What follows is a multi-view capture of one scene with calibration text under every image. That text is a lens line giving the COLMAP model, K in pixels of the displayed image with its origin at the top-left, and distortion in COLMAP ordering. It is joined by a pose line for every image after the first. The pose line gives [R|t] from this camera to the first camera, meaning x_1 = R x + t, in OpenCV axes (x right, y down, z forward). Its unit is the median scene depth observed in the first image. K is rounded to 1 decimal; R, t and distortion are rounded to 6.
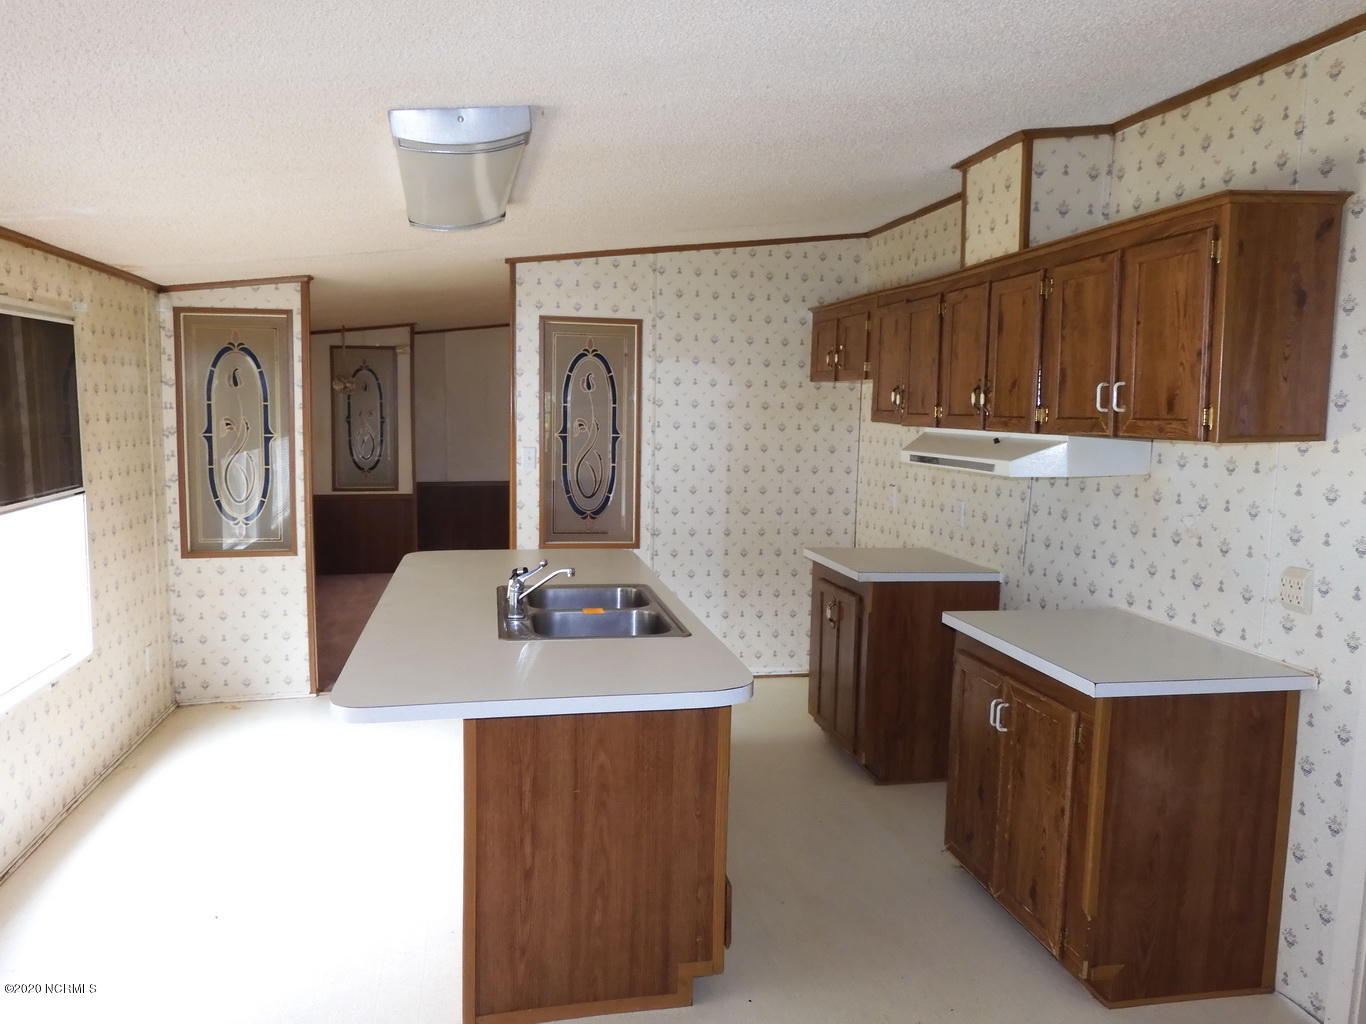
lens RADIAL K [[982.4, 0, 683.0], [0, 982.4, 512.0], [0, 0, 1]] dist [-0.002823, -0.003285]
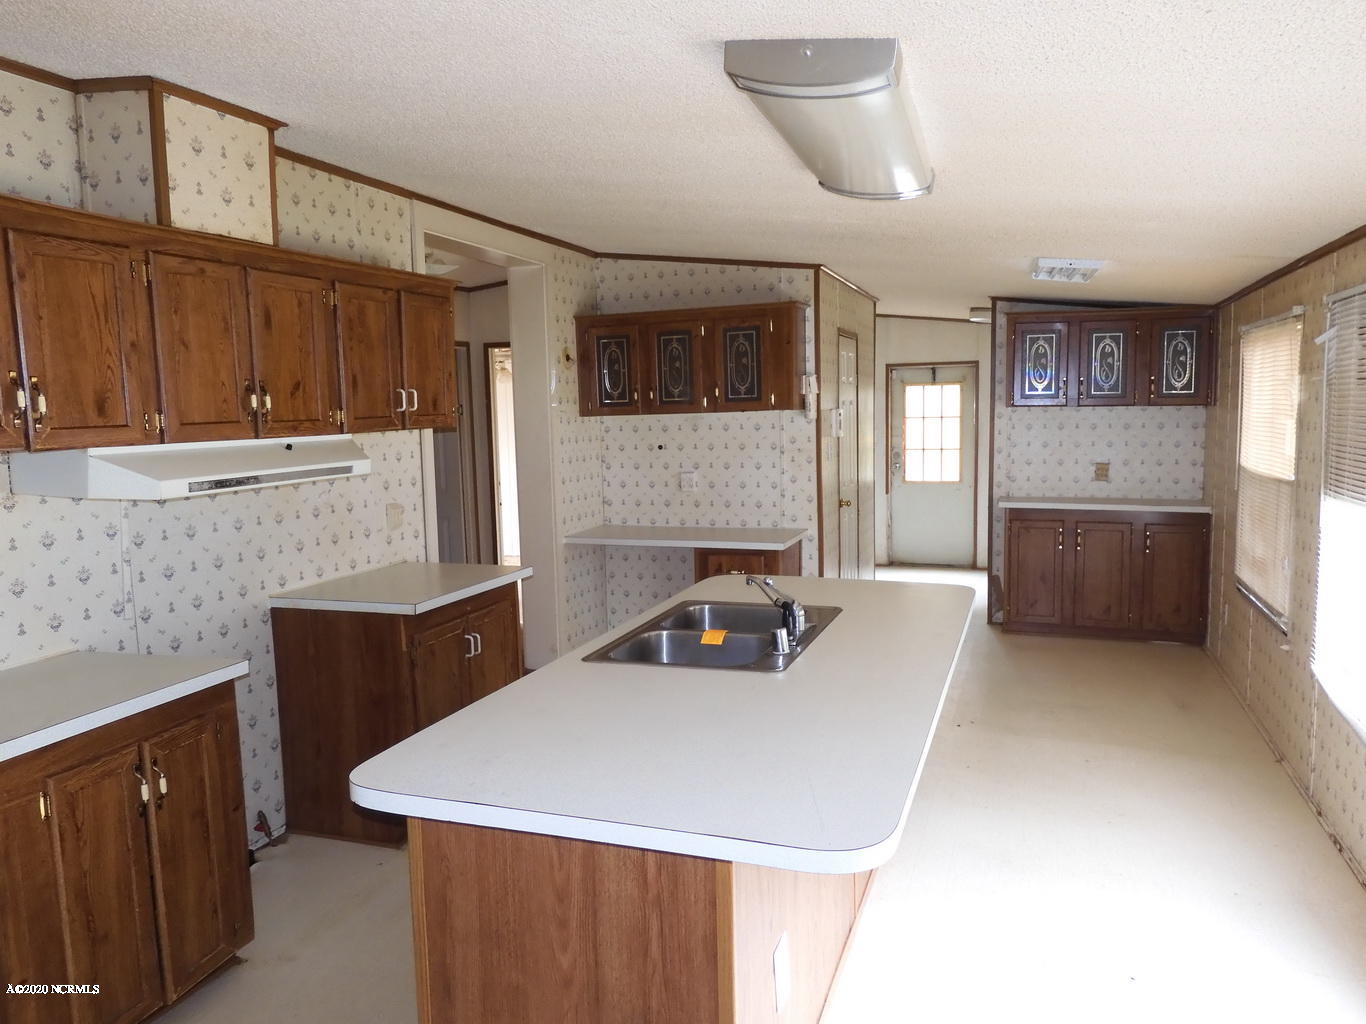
lens RADIAL K [[982.4, 0, 683.0], [0, 982.4, 512.0], [0, 0, 1]] dist [-0.002823, -0.003285]
pose [[-0.857827, -0.055205, 0.510965, -0.490841], [0.062693, 0.975549, 0.210650, -0.190020], [-0.510101, 0.212735, -0.833391, 1.641622]]
